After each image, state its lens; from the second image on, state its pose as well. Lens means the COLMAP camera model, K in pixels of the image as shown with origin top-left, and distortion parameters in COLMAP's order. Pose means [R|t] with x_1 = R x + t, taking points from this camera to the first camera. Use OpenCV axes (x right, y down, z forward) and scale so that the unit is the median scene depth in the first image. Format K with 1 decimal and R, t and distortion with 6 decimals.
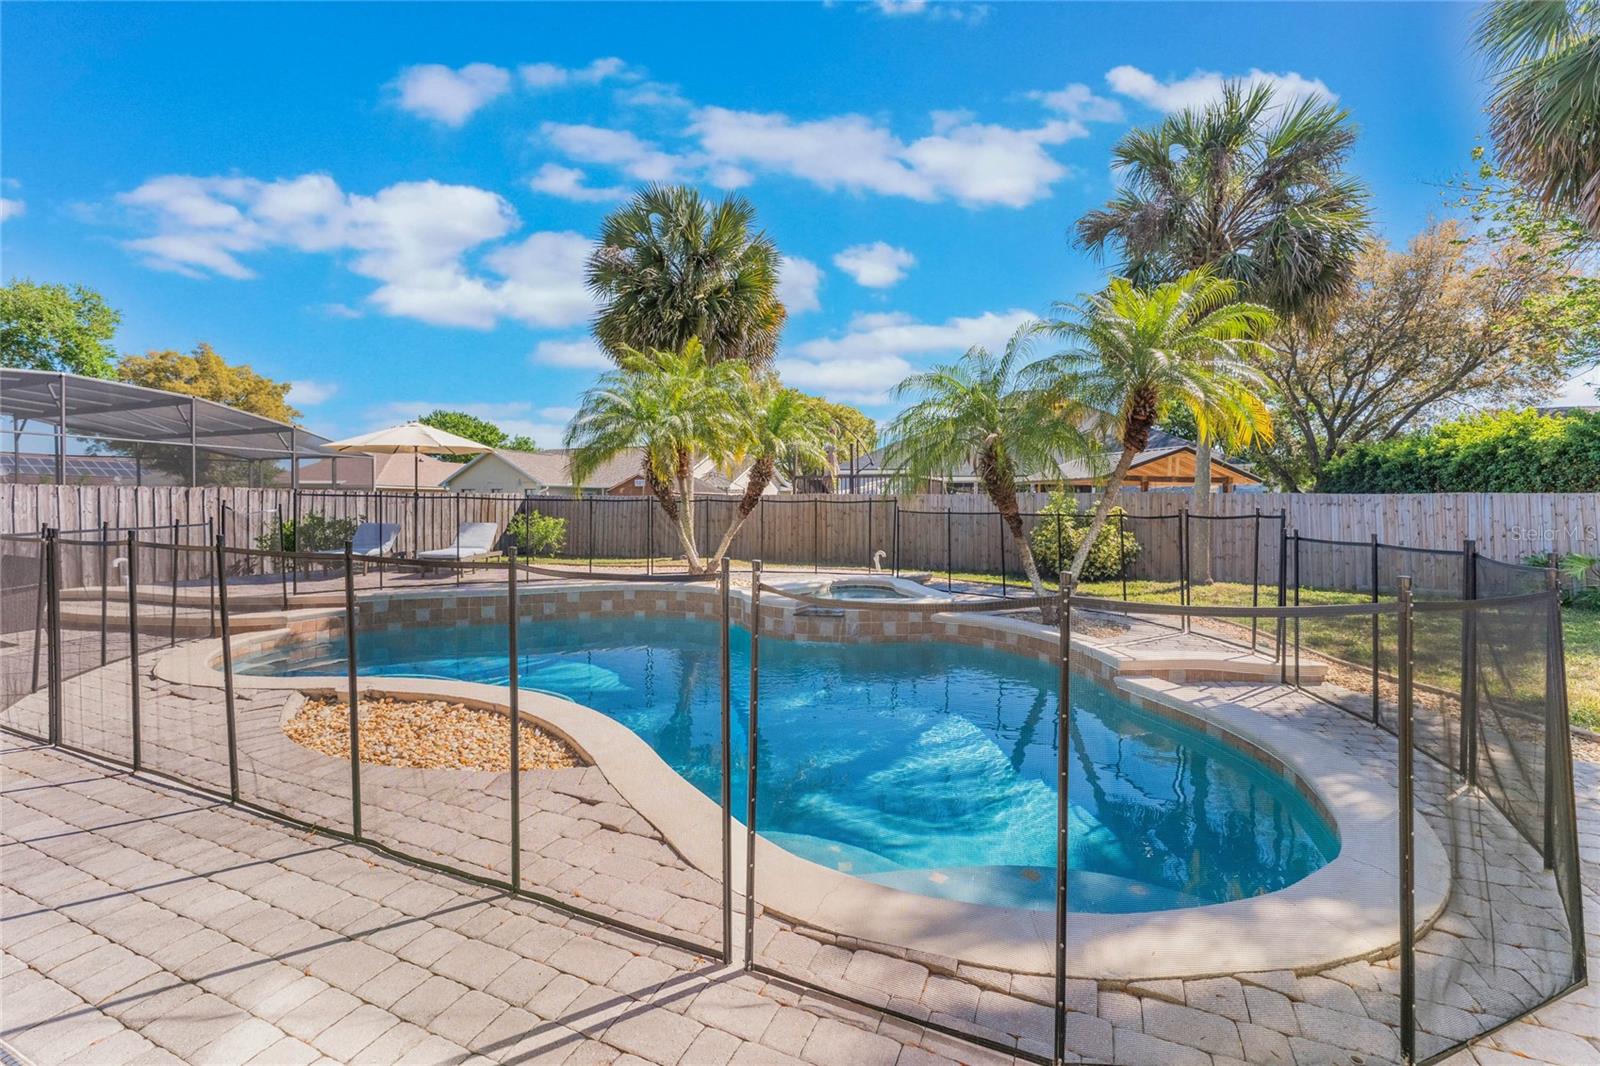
lens RADIAL K [[637.2, 0, 798.4], [0, 637.2, 514.8], [0, 0, 1]] dist [-0.001215, -0.000236]
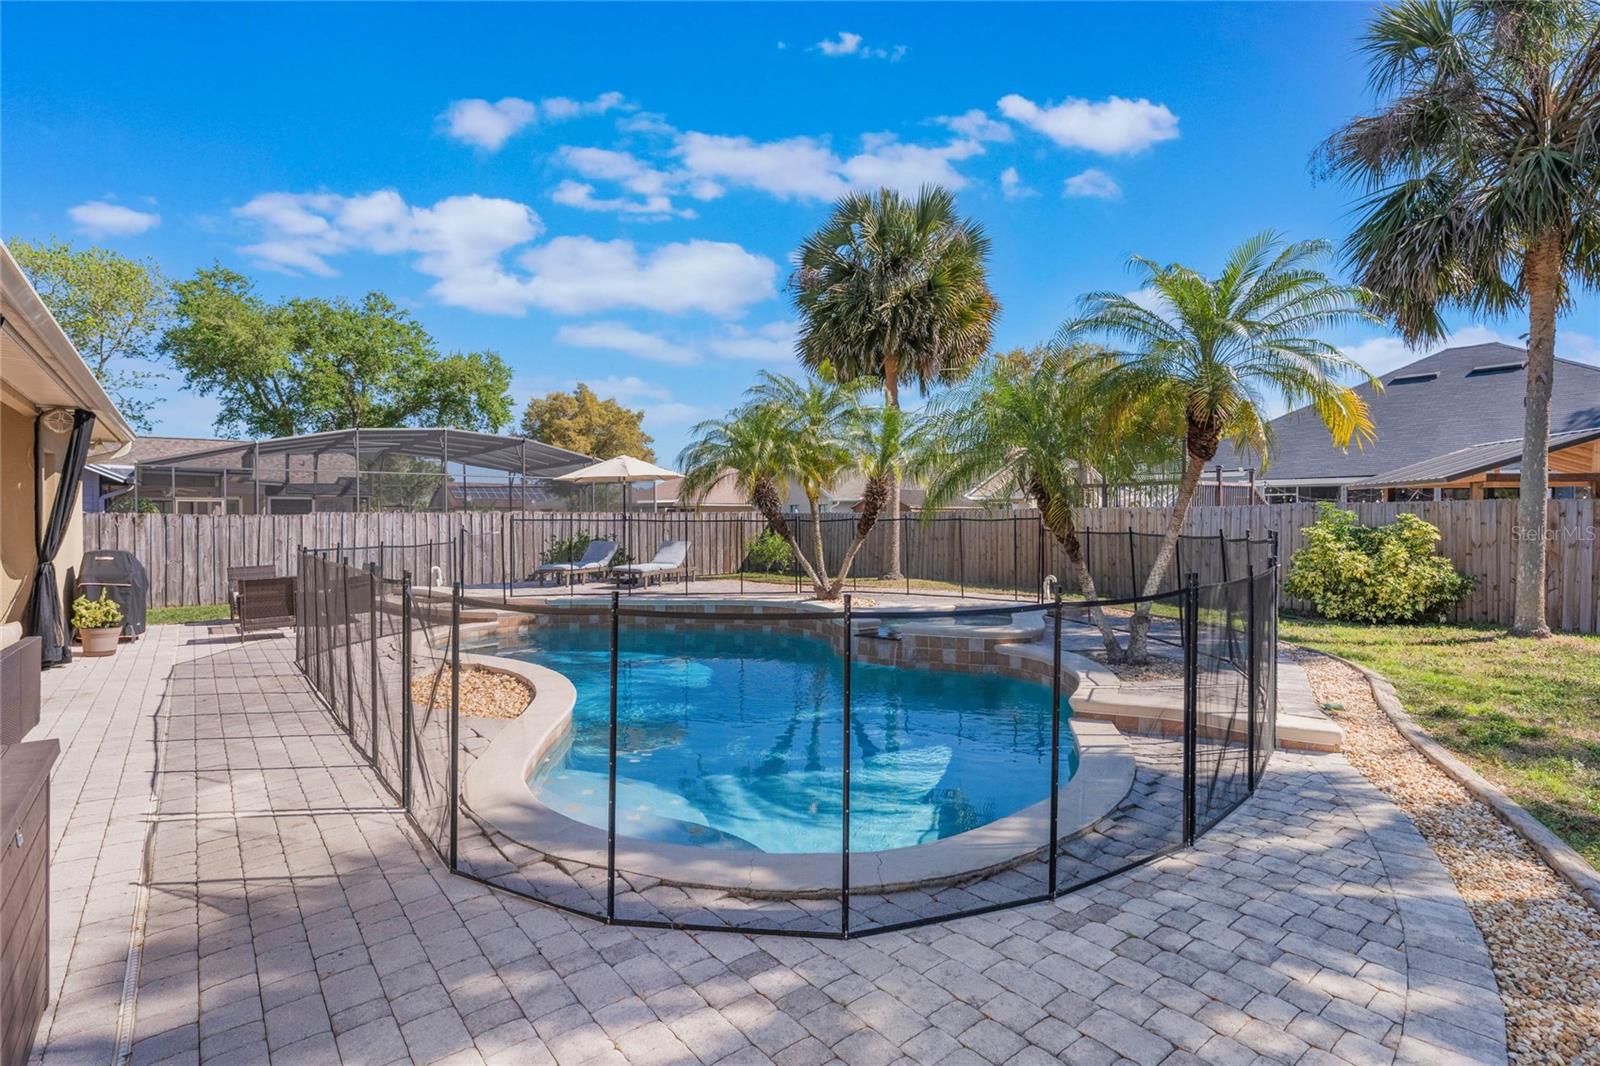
lens RADIAL K [[738.9, 0, 803.8], [0, 738.9, 509.2], [0, 0, 1]] dist [-0.001872, -0.000306]
pose [[0.888762, -0.016057, -0.458089, 0.366984], [0.003191, 0.999579, -0.028846, -0.005996], [0.458359, 0.024175, 0.888438, -0.057597]]
